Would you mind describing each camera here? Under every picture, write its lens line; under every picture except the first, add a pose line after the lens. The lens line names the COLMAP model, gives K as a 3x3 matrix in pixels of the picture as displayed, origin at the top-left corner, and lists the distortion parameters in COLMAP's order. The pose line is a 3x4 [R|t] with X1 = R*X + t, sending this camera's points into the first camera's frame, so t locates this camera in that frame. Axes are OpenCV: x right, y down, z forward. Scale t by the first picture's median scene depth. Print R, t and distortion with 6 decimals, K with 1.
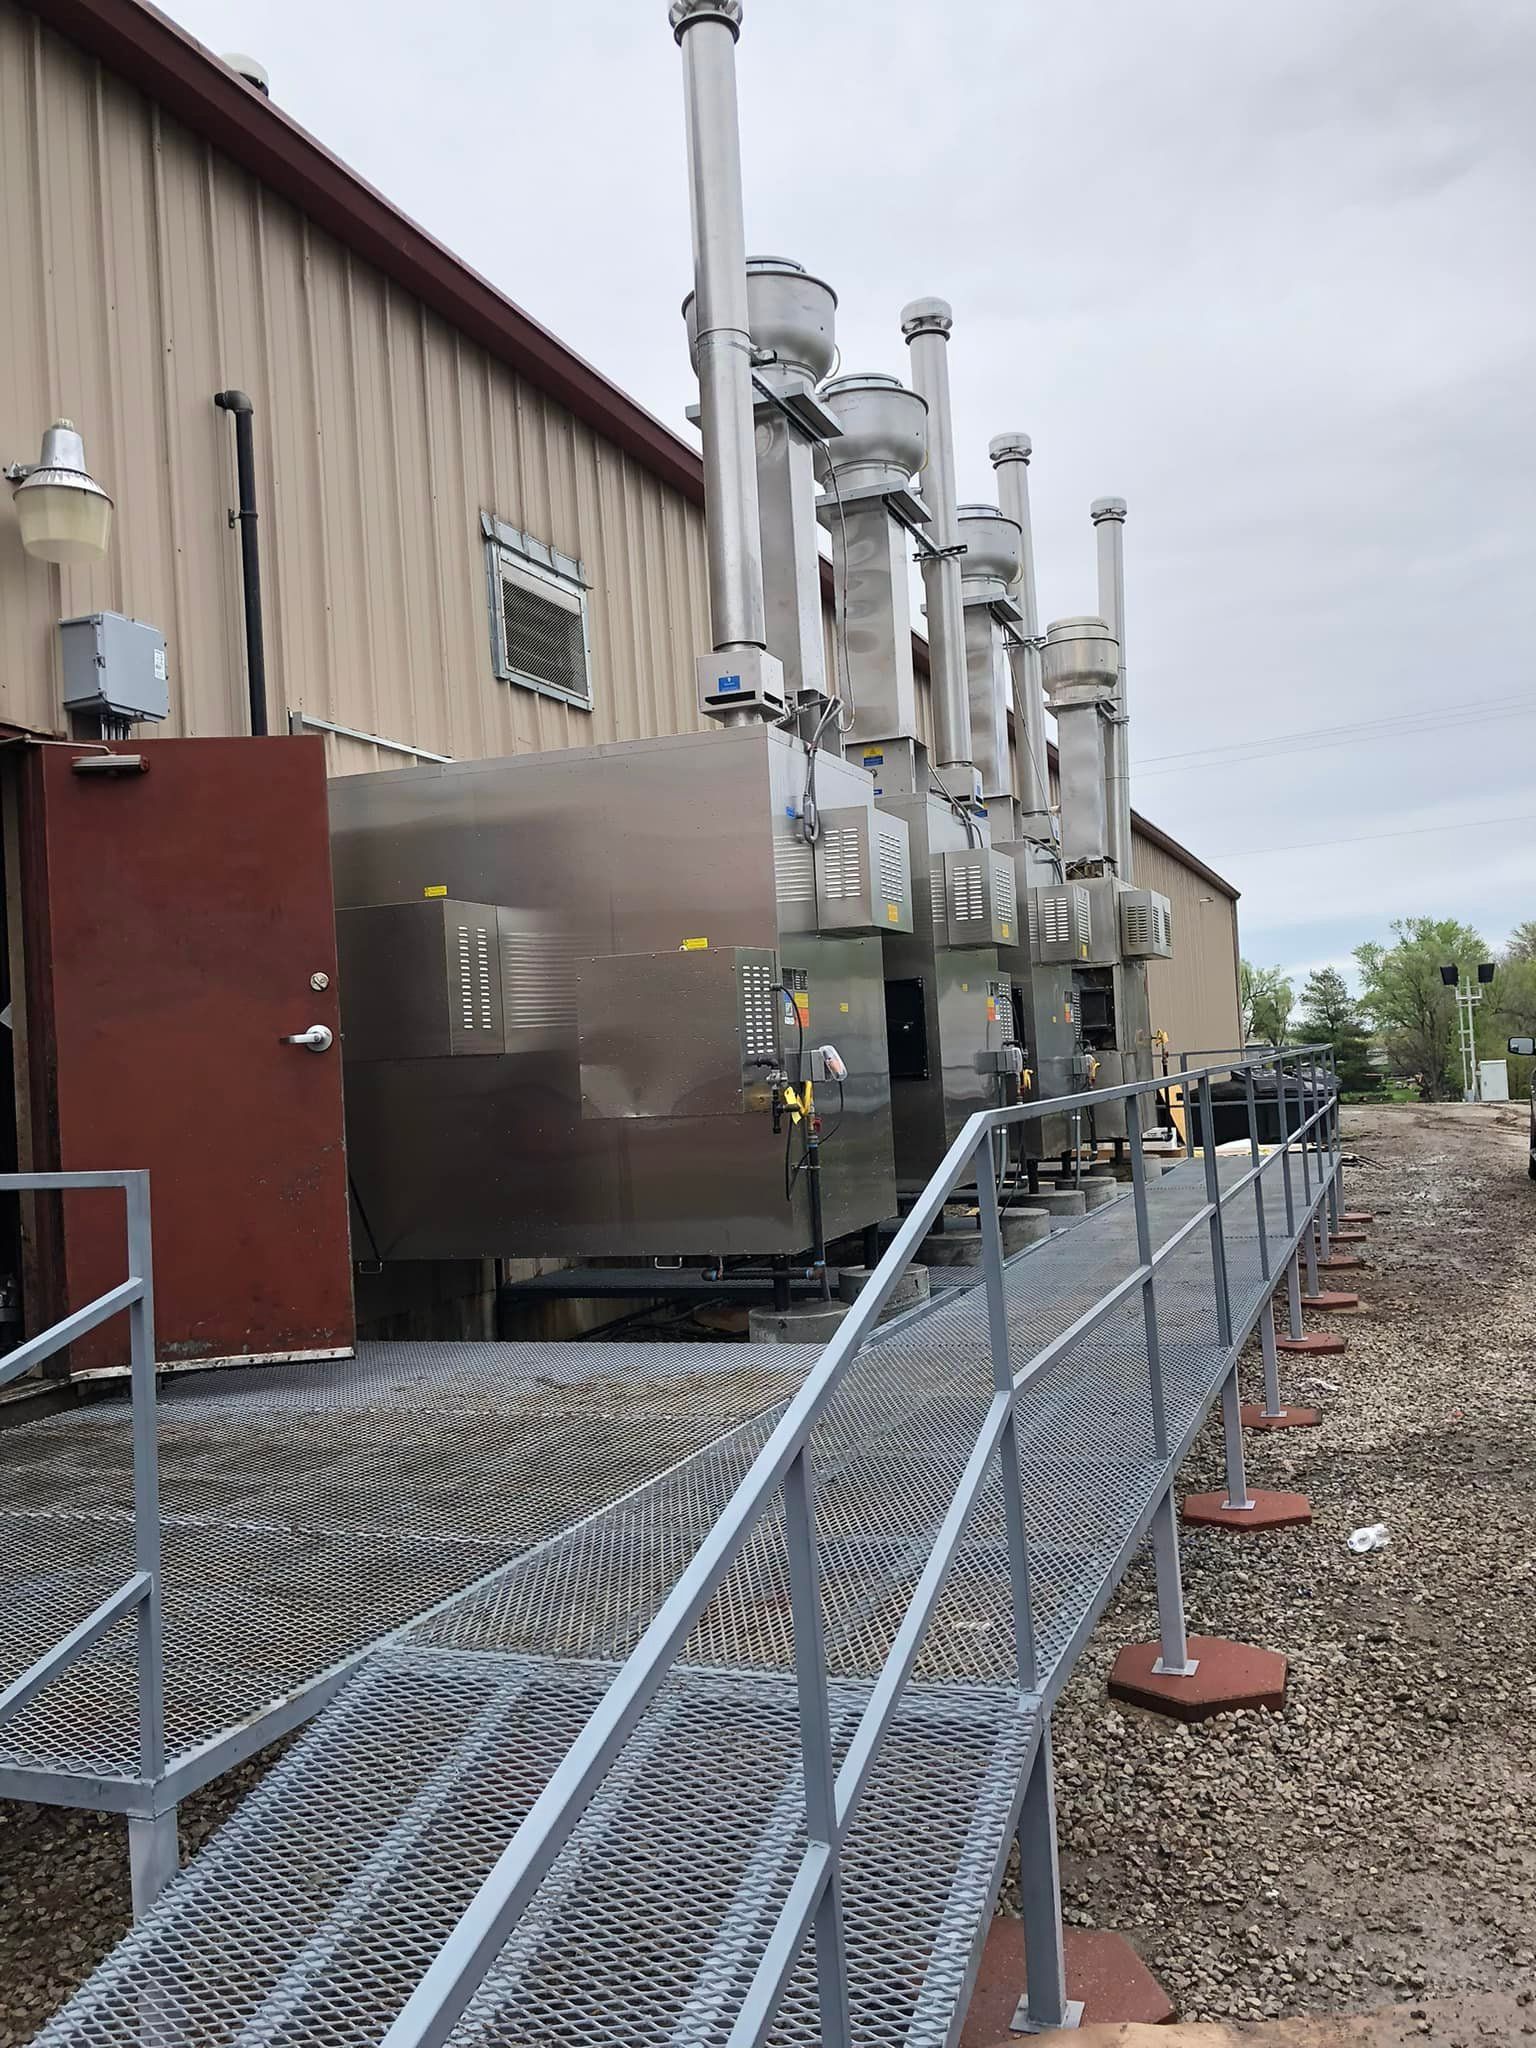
lens RADIAL K [[1715.8, 0, 768.0], [0, 1715.8, 1024.0], [0, 0, 1]] dist [0.066919, -0.053837]
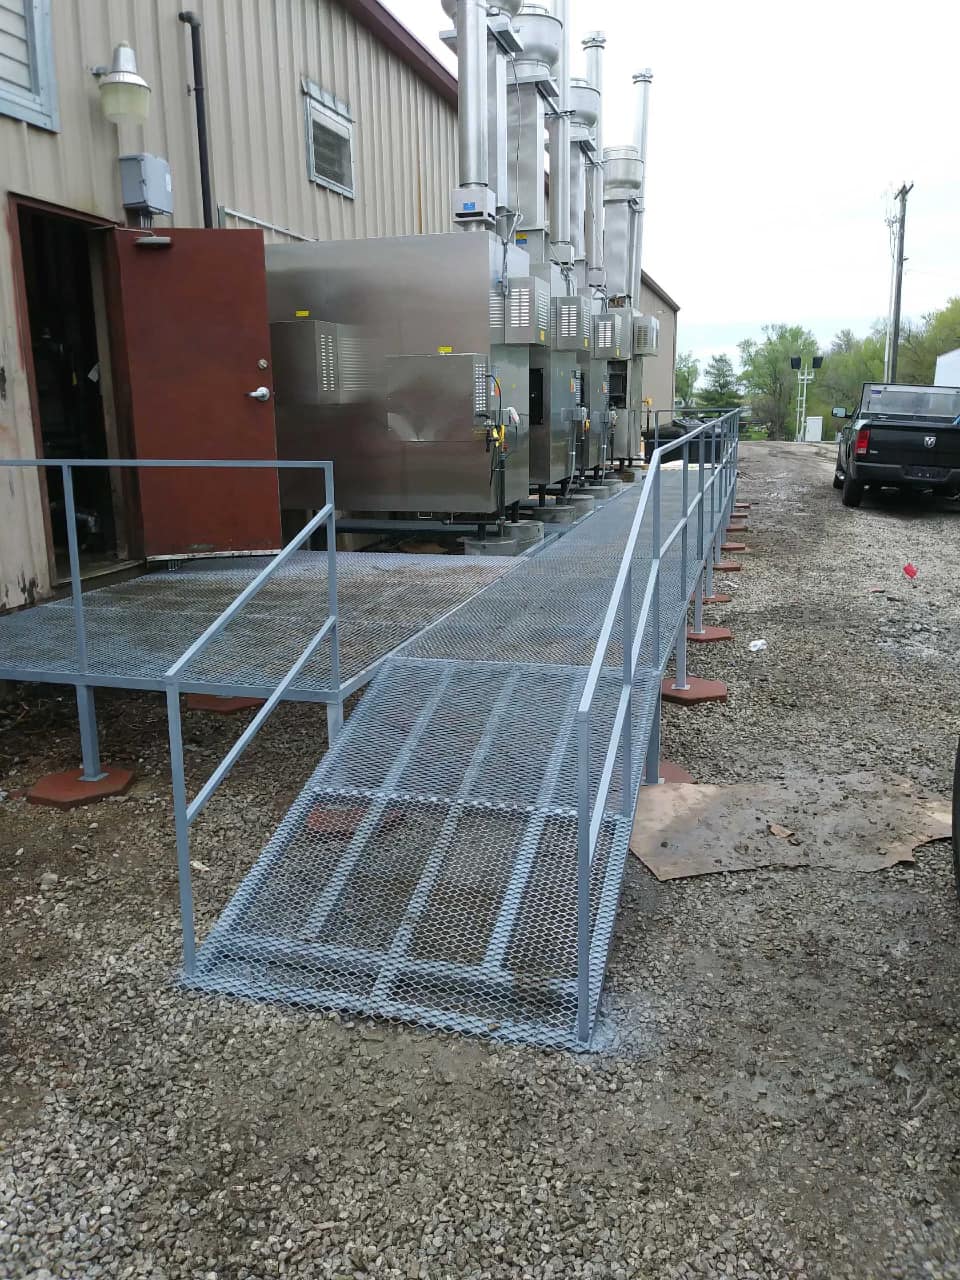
lens RADIAL K [[1056.0, 0, 440.5], [0, 1056.0, 637.6], [0, 0, 1]] dist [0.043015, -0.069942]
pose [[0.997100, 0.022654, 0.072655, -0.095642], [-0.039376, 0.970522, 0.237773, -0.012016], [-0.065126, -0.239945, 0.968600, -0.173527]]
